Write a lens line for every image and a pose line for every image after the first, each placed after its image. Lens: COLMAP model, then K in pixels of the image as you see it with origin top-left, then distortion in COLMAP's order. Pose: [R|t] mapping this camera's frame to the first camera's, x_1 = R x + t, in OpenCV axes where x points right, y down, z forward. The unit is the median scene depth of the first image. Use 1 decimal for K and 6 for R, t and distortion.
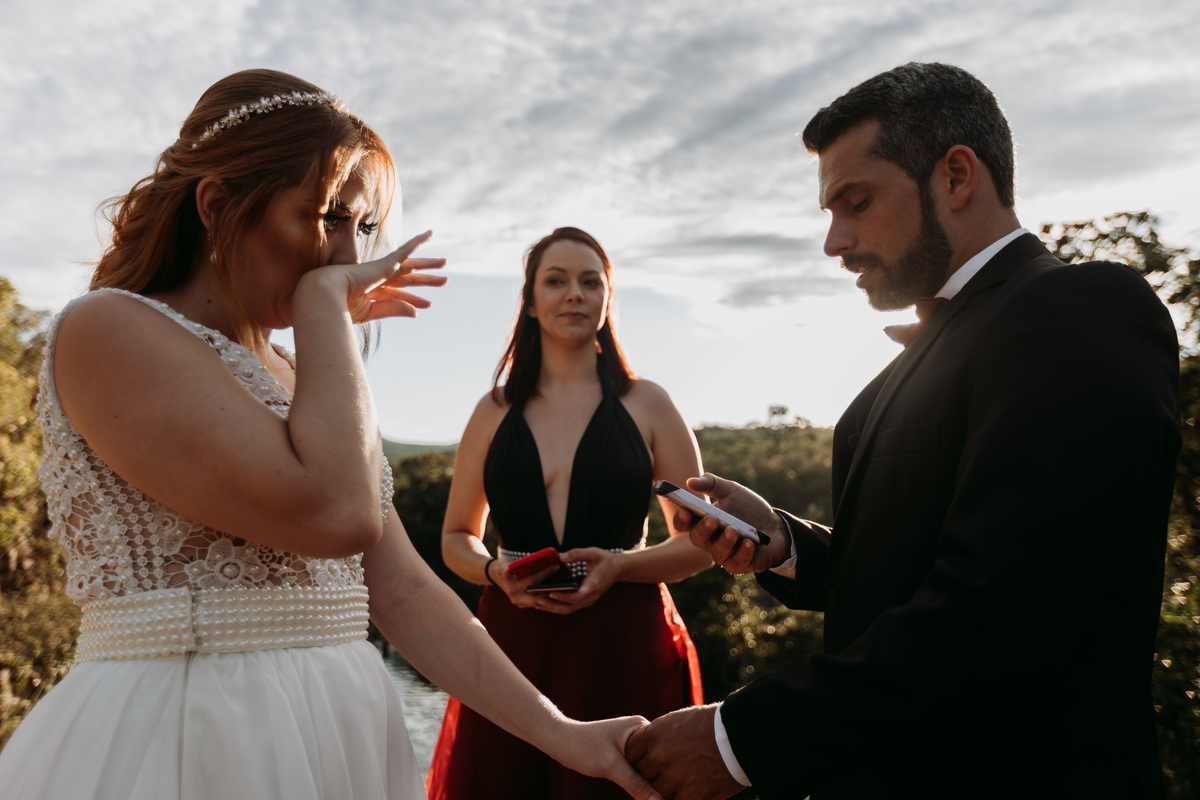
lens RADIAL K [[913.2, 0, 595.6], [0, 913.2, 398.9], [0, 0, 1]] dist [0.001851, -0.002132]
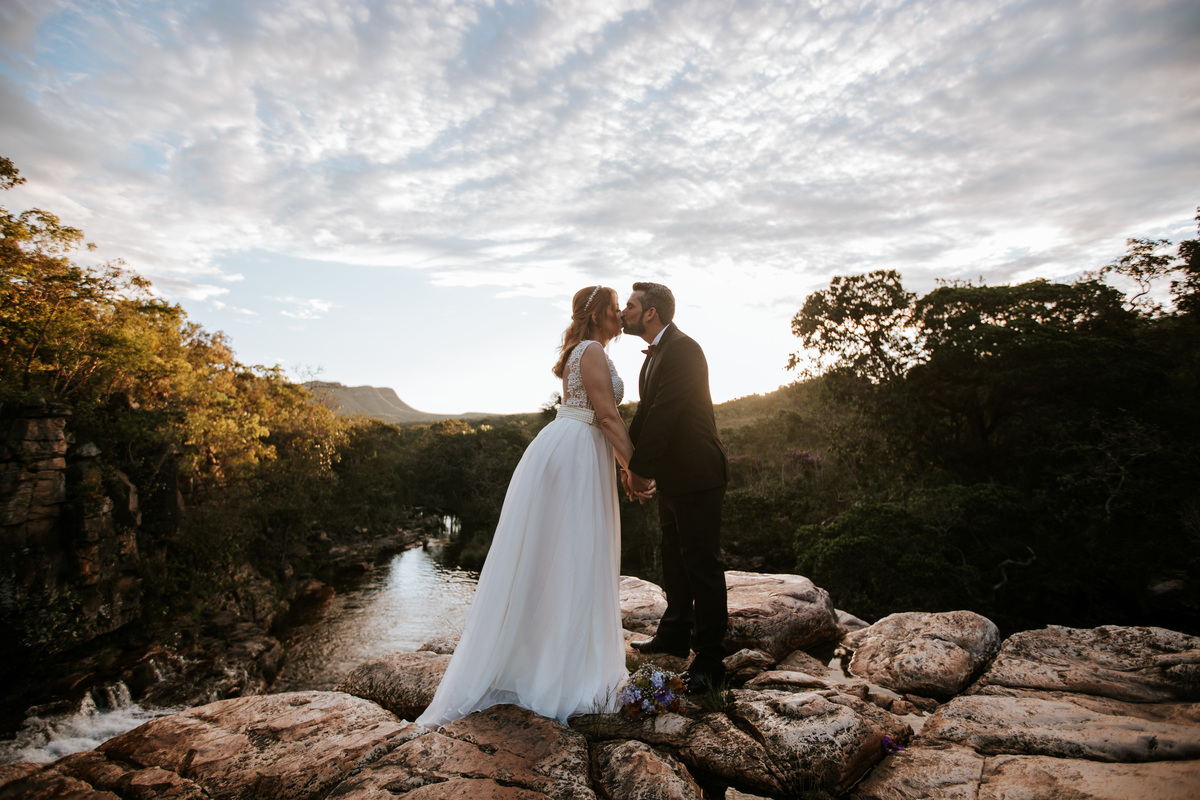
lens RADIAL K [[606.2, 0, 595.4], [0, 606.2, 400.2], [0, 0, 1]] dist [-0.043923, 0.021546]
pose [[0.998126, -0.000223, 0.061196, -0.011232], [-0.001322, 0.999681, 0.025204, 0.004931], [-0.061183, -0.025238, 0.997807, -0.067654]]
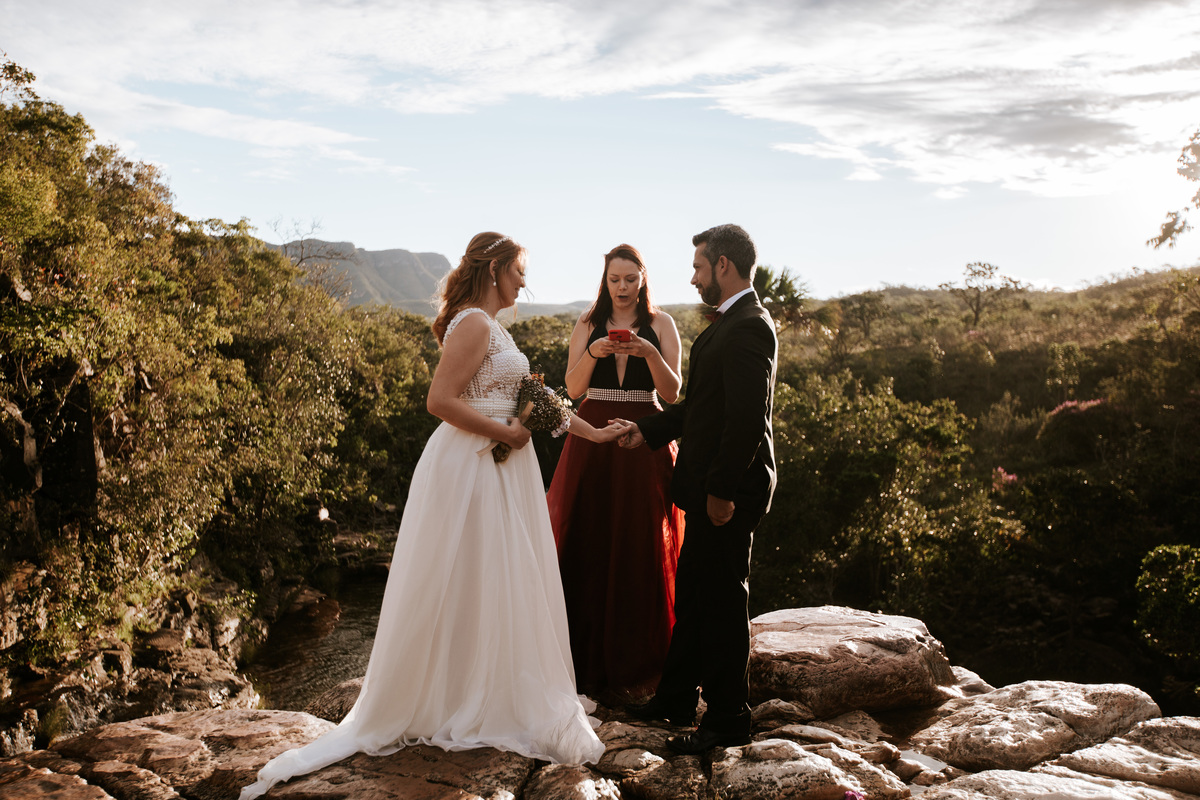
lens RADIAL K [[1142.6, 0, 597.2], [0, 1142.6, 398.5], [0, 0, 1]] dist [0.002606, 0.130163]
pose [[0.991354, 0.027267, -0.128347, 0.021632], [-0.010418, 0.991437, 0.130167, -0.014723], [0.130797, -0.127704, 0.983150, -0.132355]]
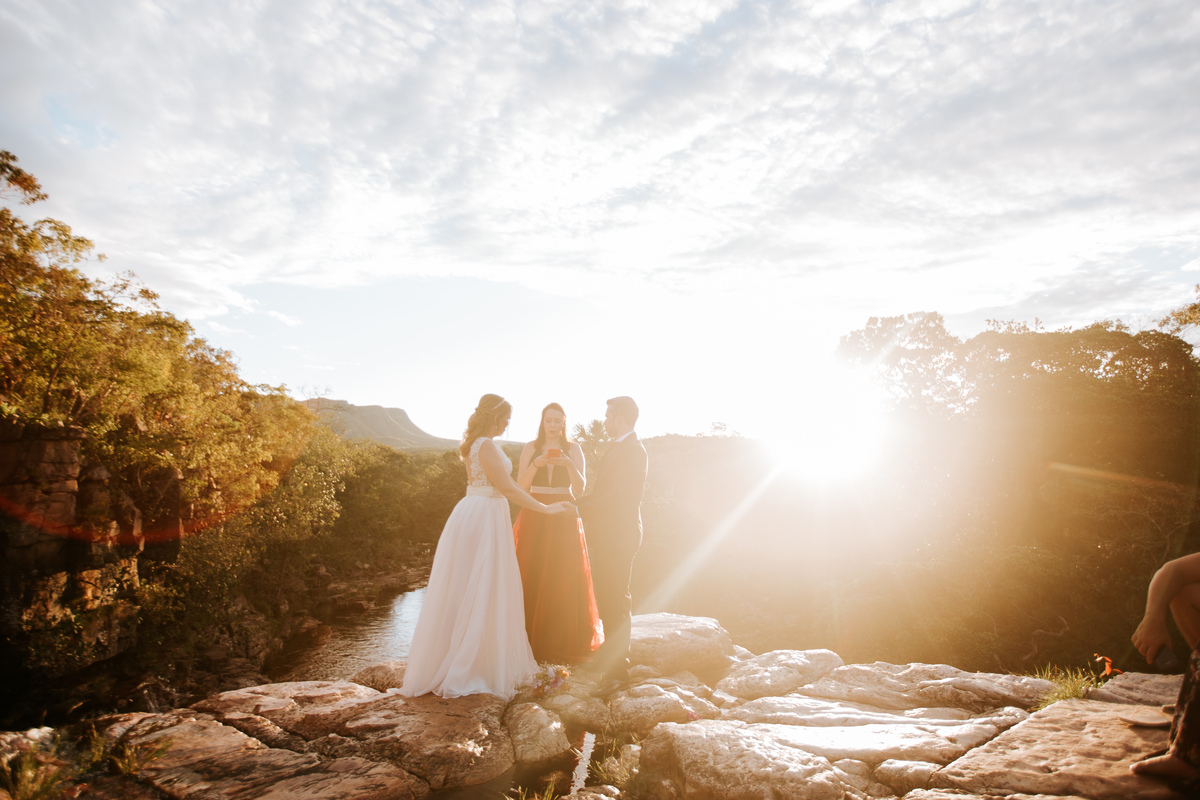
lens RADIAL K [[681.8, 0, 595.8], [0, 681.8, 397.9], [0, 0, 1]] dist [-0.041015, 0.035223]
pose [[0.999286, 0.035991, 0.011515, 0.010143], [-0.035752, 0.999154, -0.020329, -0.012972], [-0.012237, 0.019902, 0.999727, -0.144486]]
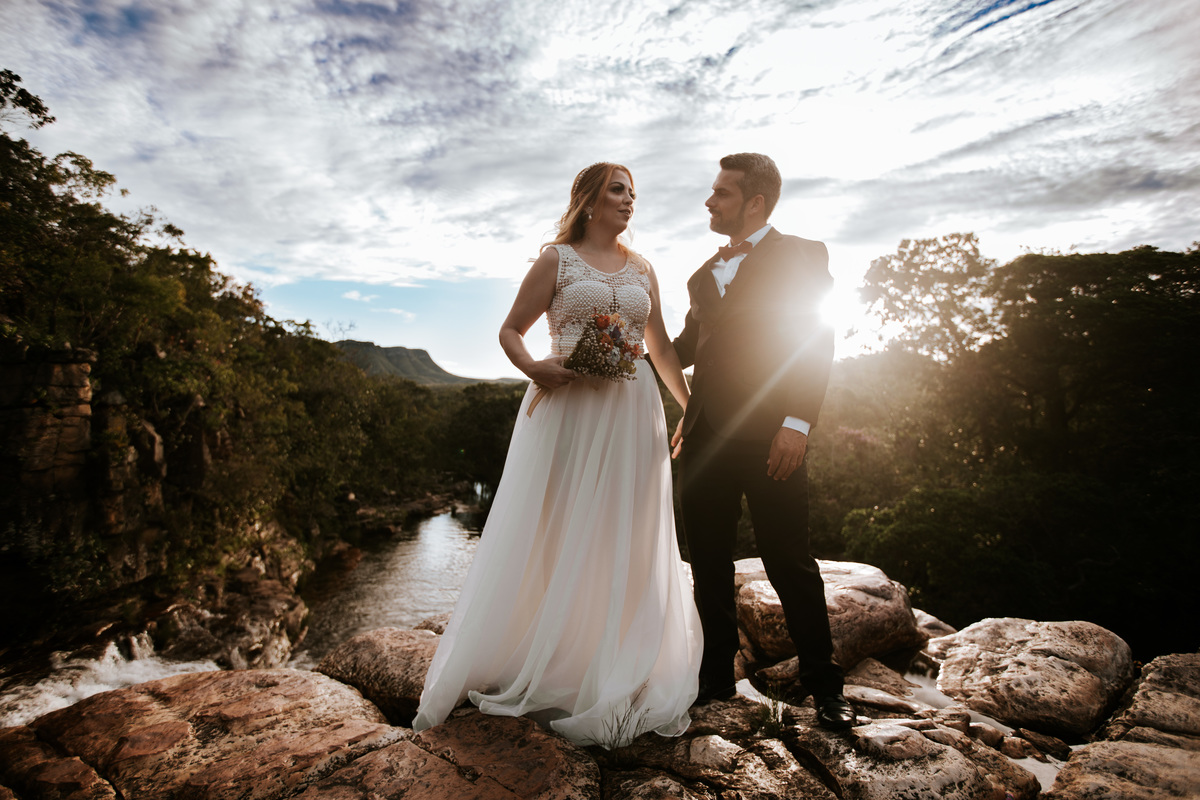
lens RADIAL K [[633.2, 0, 595.7], [0, 633.2, 399.7], [0, 0, 1]] dist [-0.046581, 0.027298]
pose [[0.999383, 0.035124, 0.000480, -0.008951], [-0.035061, 0.996545, 0.075290, 0.011012], [0.002166, -0.075261, 0.997162, -0.046888]]
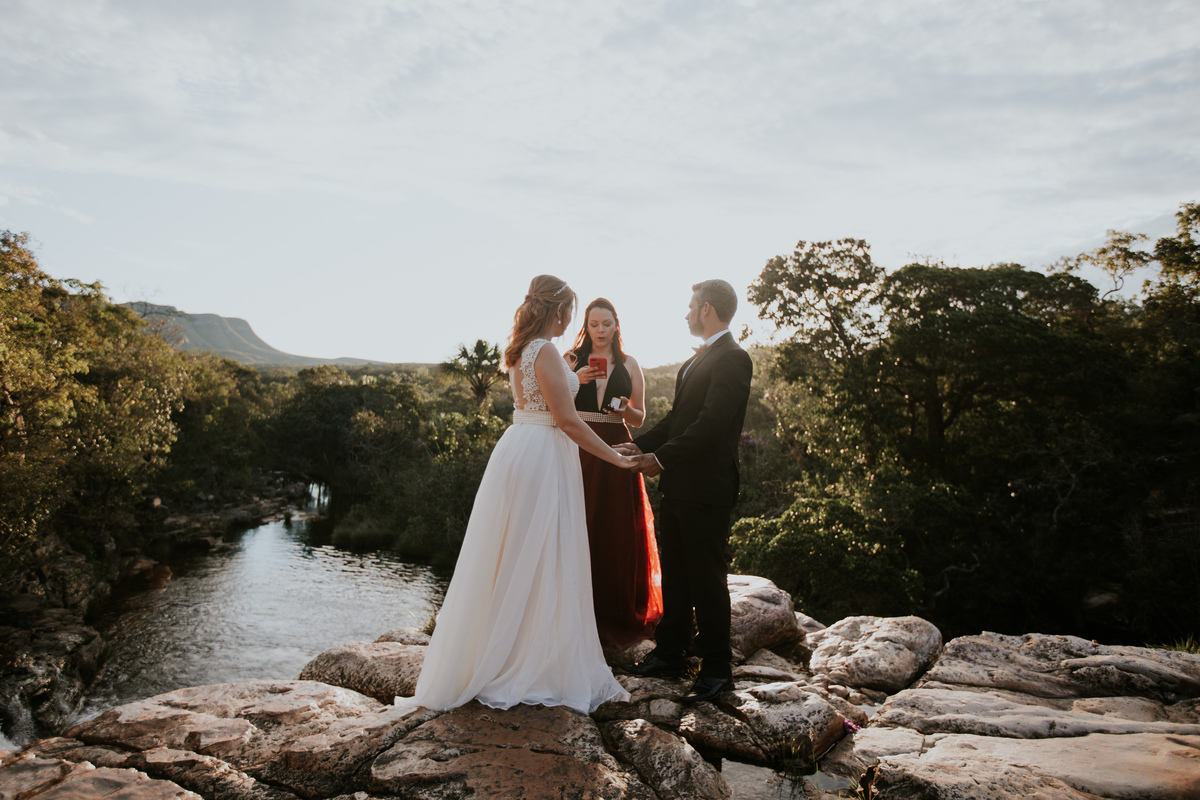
lens RADIAL K [[728.1, 0, 597.5], [0, 728.1, 400.8], [0, 0, 1]] dist [-0.038932, 0.040012]
pose [[0.979202, 0.061238, 0.193425, -0.033543], [-0.078066, 0.993684, 0.080606, -0.005178], [-0.187267, -0.094029, 0.977798, -0.093600]]
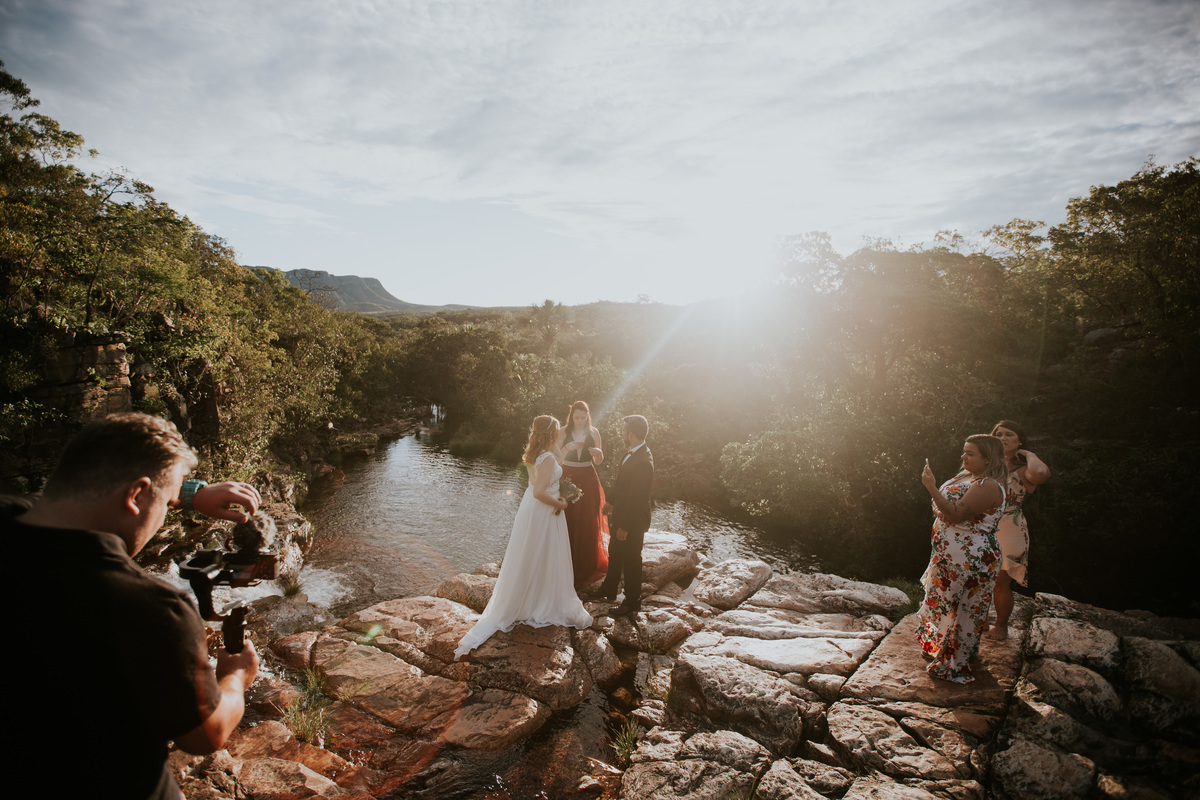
lens RADIAL K [[551.3, 0, 599.0], [0, 551.3, 400.2], [0, 0, 1]] dist [-0.048195, 0.016874]
pose [[0.992370, 0.019446, 0.121751, -0.022708], [-0.044668, 0.977105, 0.208017, -0.067800], [-0.114918, -0.211868, 0.970518, -0.160048]]
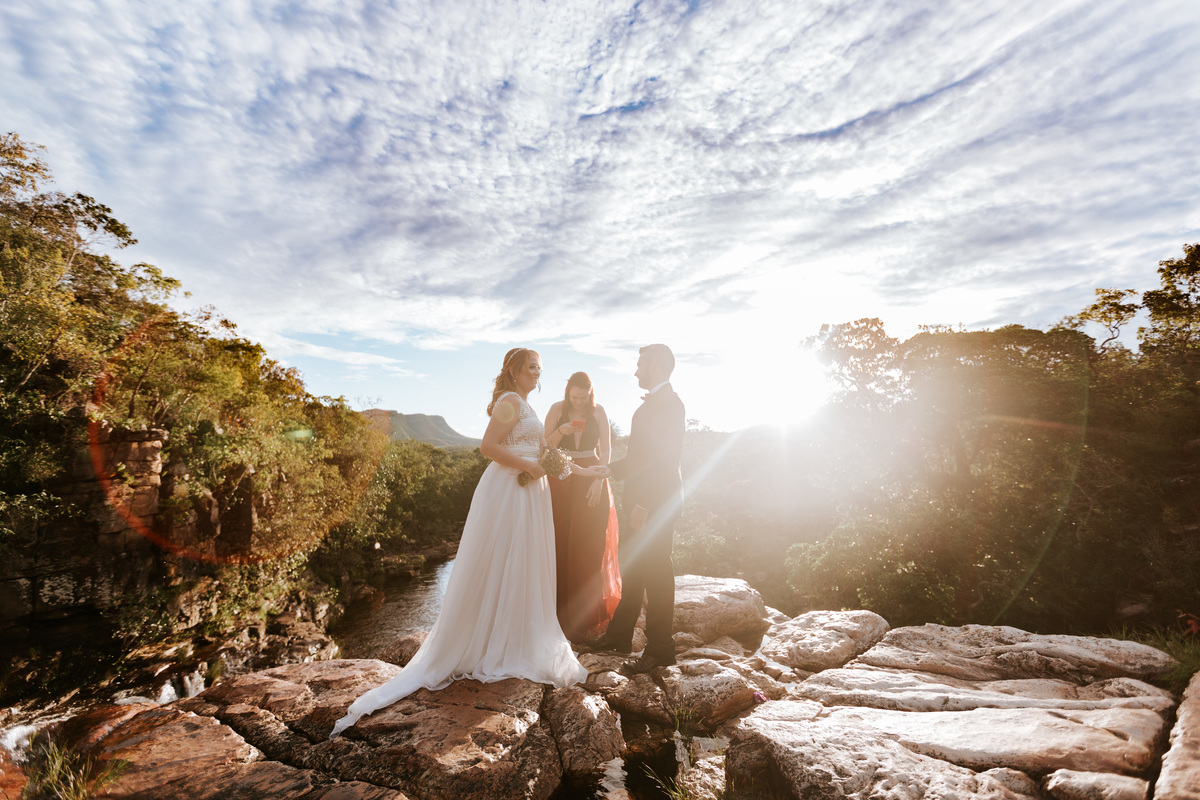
lens RADIAL K [[534.8, 0, 596.8], [0, 534.8, 400.3], [0, 0, 1]] dist [0.012048, -0.006500]
pose [[0.999792, 0.010660, 0.017384, 0.001532], [-0.010191, 0.999587, -0.026886, 0.000307], [-0.017663, 0.026703, 0.999487, -0.095058]]
